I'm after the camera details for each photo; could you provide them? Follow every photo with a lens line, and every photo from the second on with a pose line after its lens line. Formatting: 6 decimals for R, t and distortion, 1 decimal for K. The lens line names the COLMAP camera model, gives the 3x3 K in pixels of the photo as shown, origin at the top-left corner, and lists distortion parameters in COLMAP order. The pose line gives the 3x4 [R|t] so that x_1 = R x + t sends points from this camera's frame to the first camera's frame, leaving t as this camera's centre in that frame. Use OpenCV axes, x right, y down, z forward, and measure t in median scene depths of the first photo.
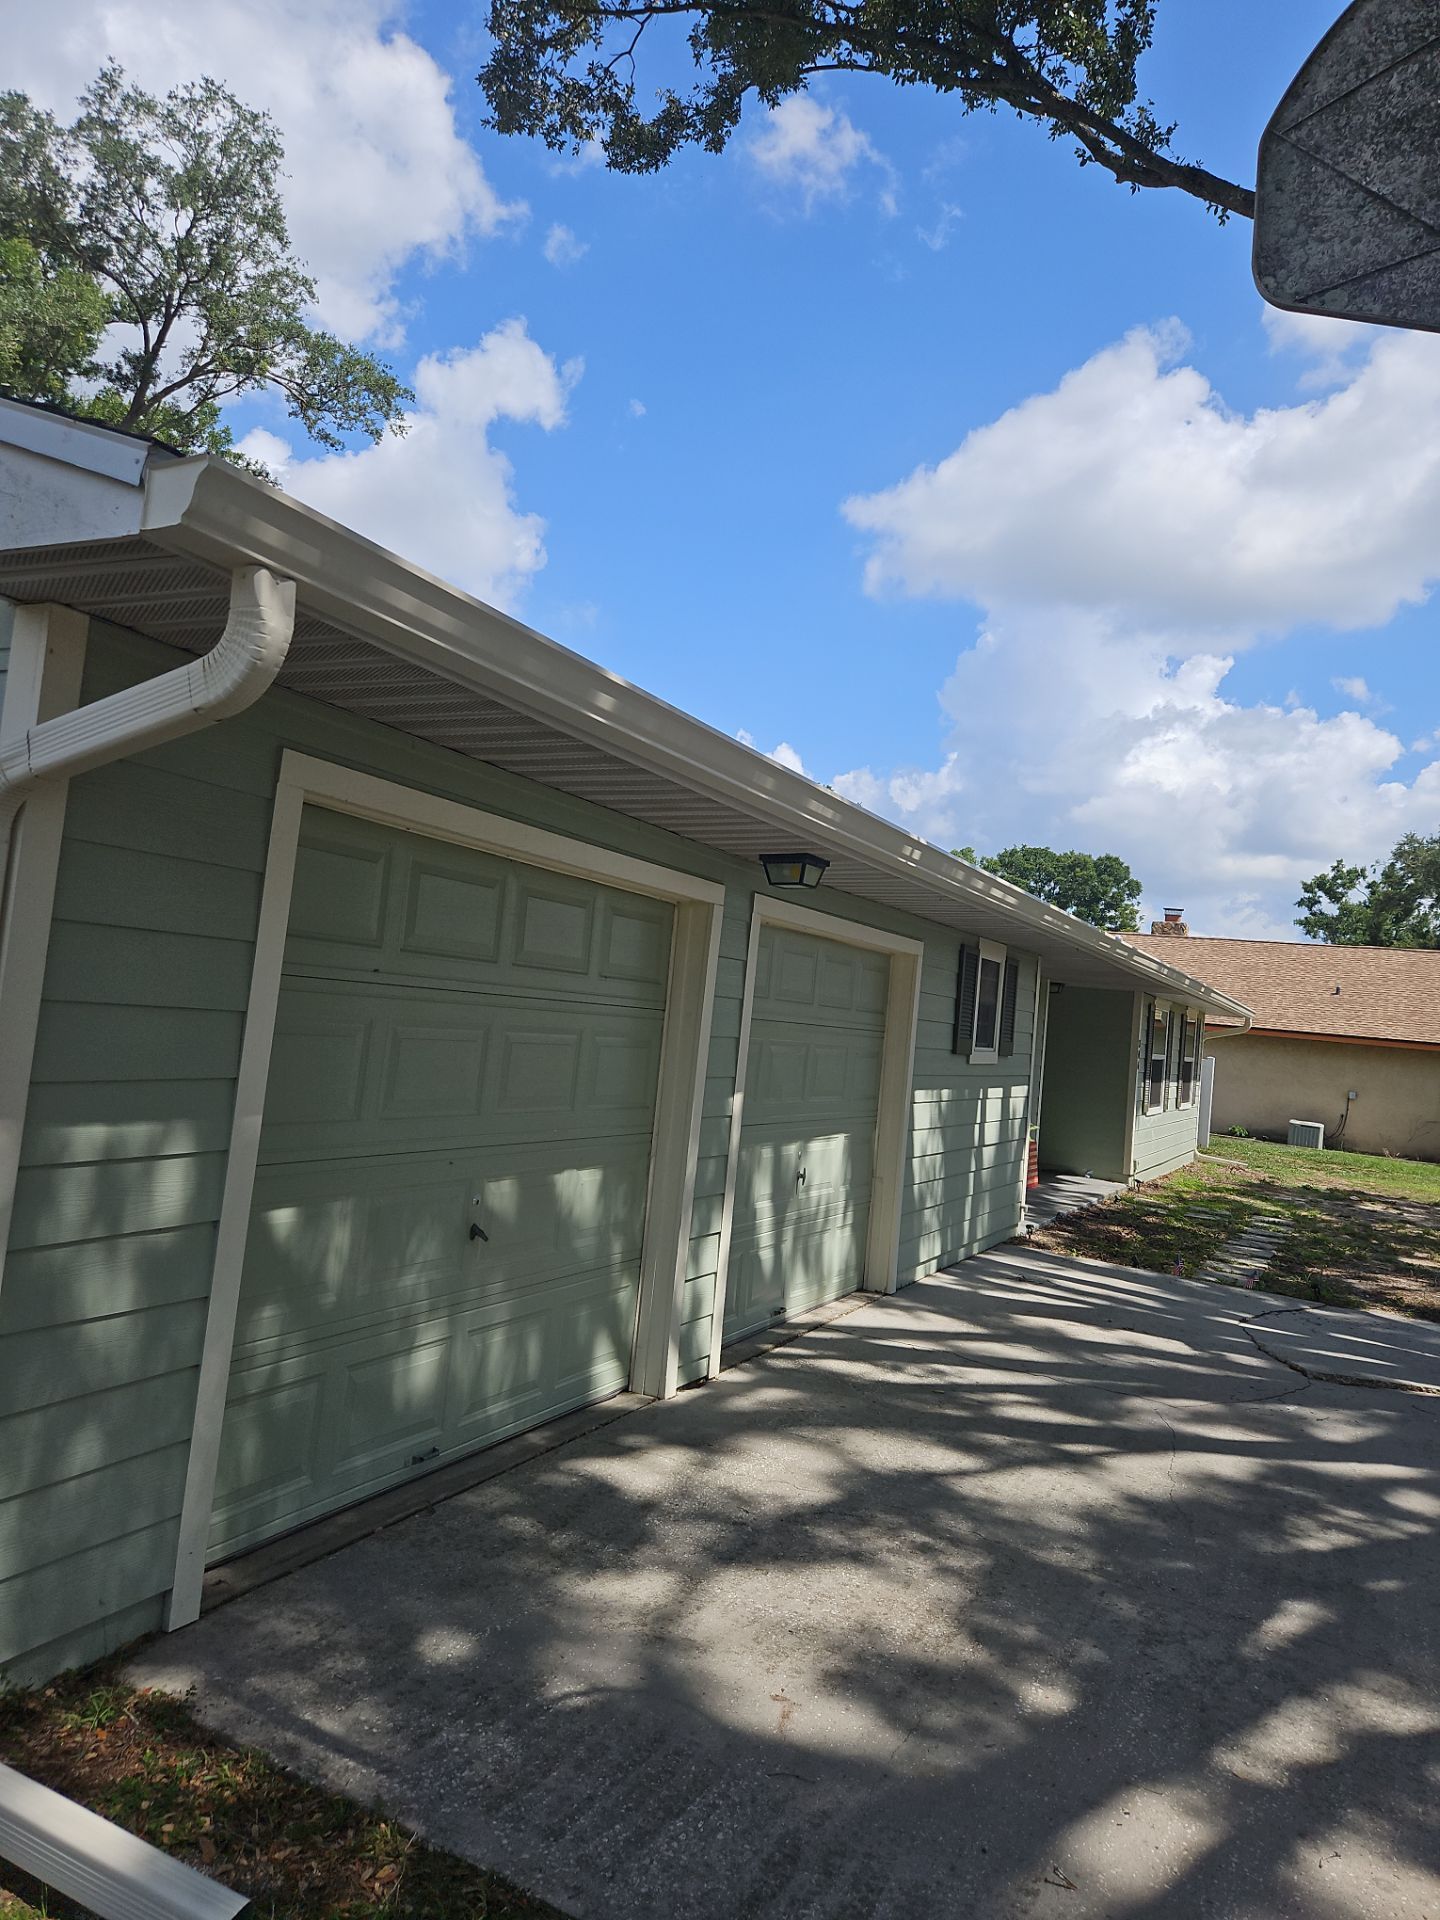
lens RADIAL K [[1267.0, 0, 722.7], [0, 1267.0, 935.8], [0, 0, 1]] dist [0.085520, -0.069241]
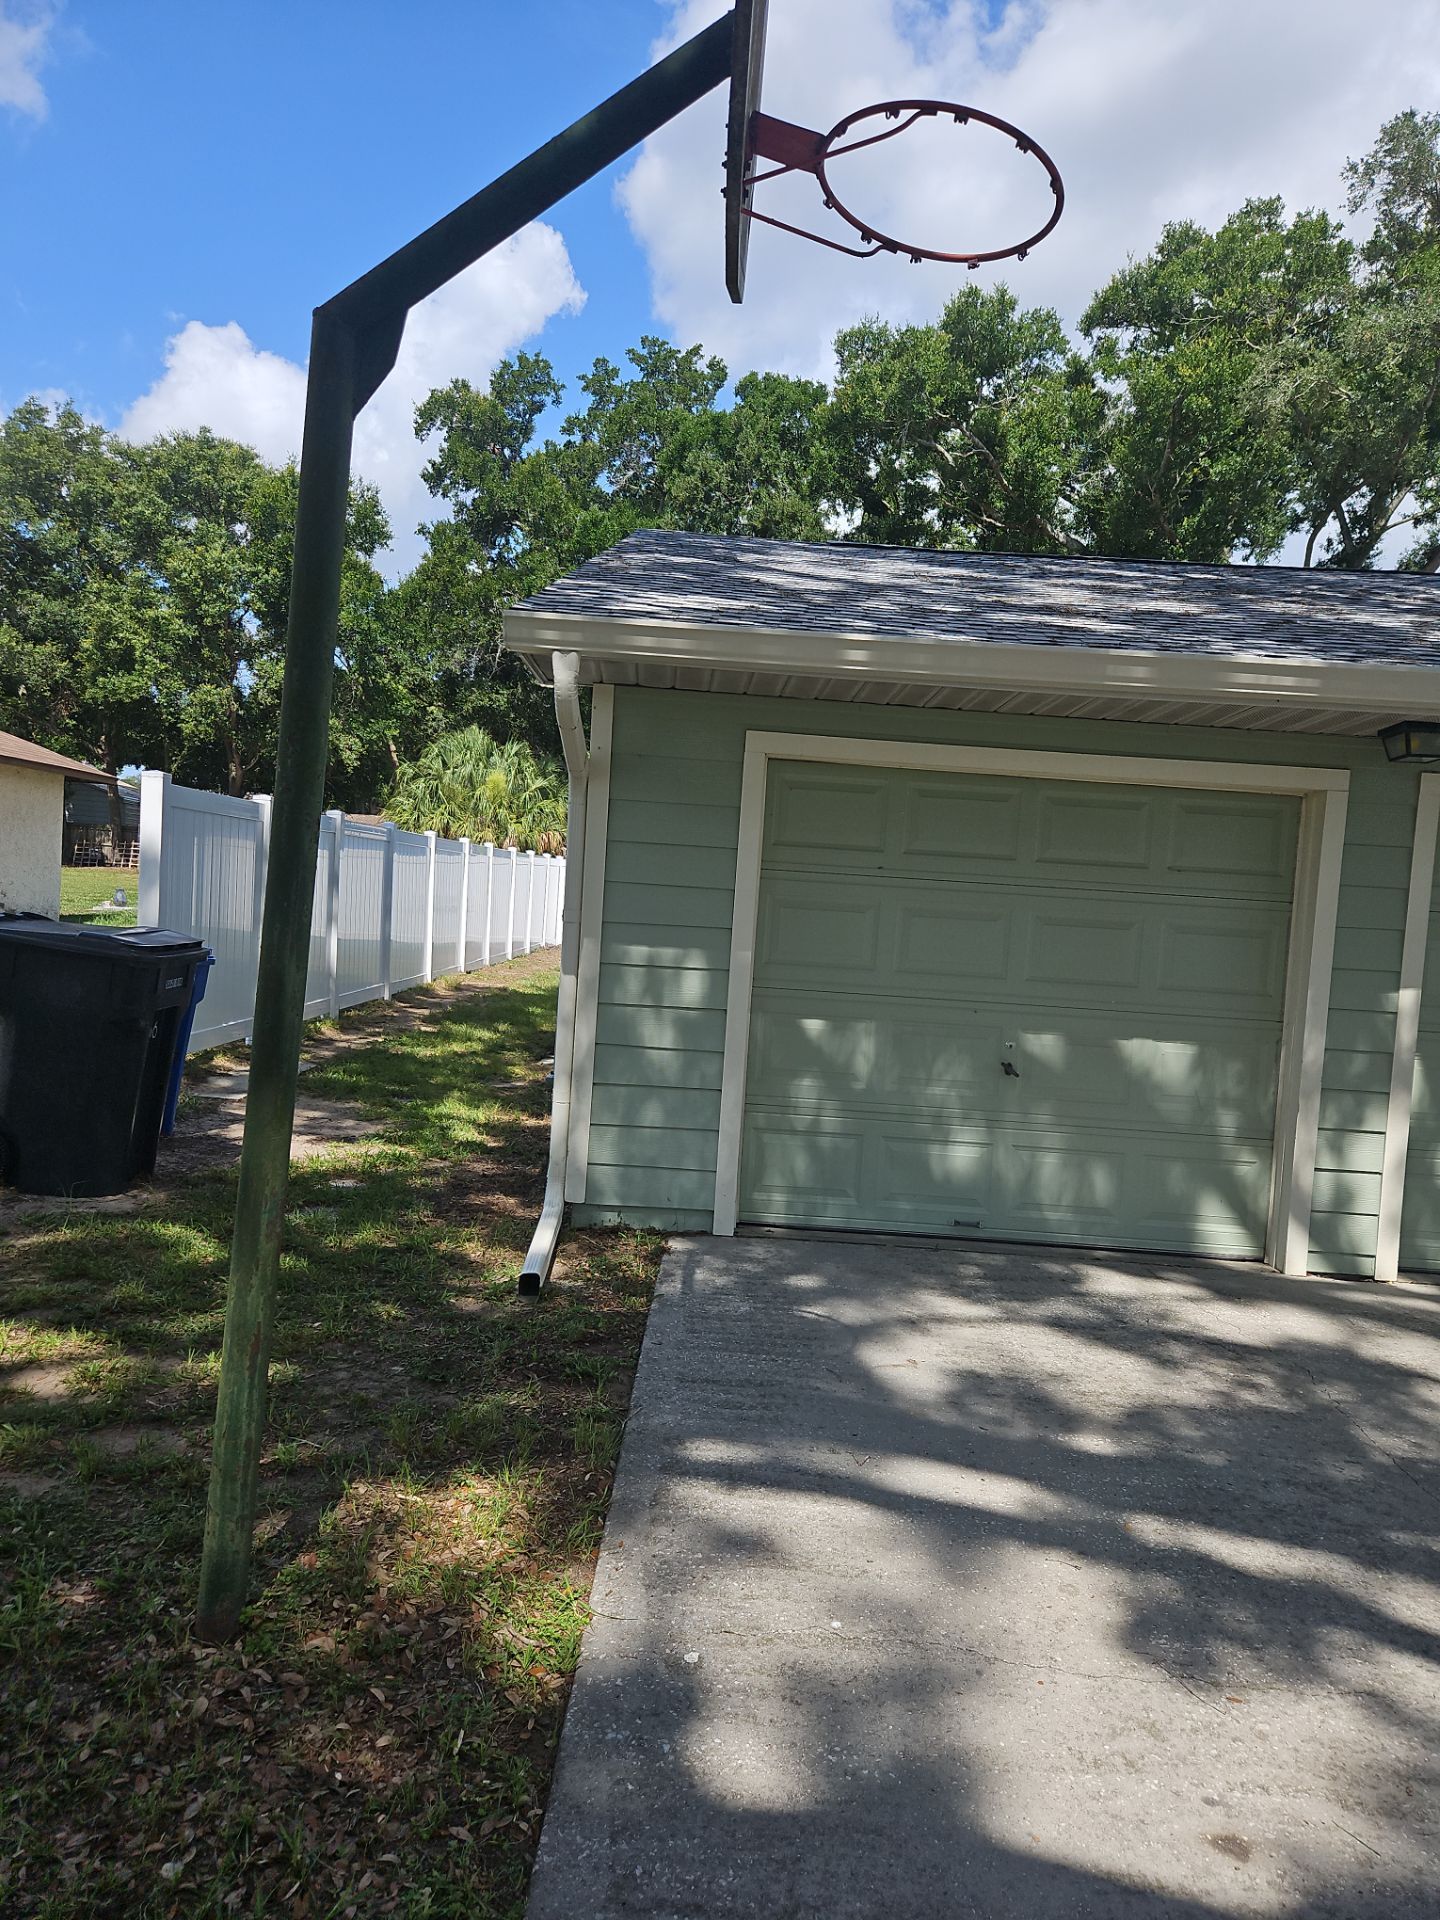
lens RADIAL K [[1259.7, 0, 729.2], [0, 1259.7, 955.6], [0, 0, 1]] dist [0.099047, -0.085324]
pose [[0.460080, -0.024018, -0.887553, 0.899991], [0.035793, 0.999323, -0.008489, 0.130431], [0.887156, -0.027863, 0.460628, 0.174933]]
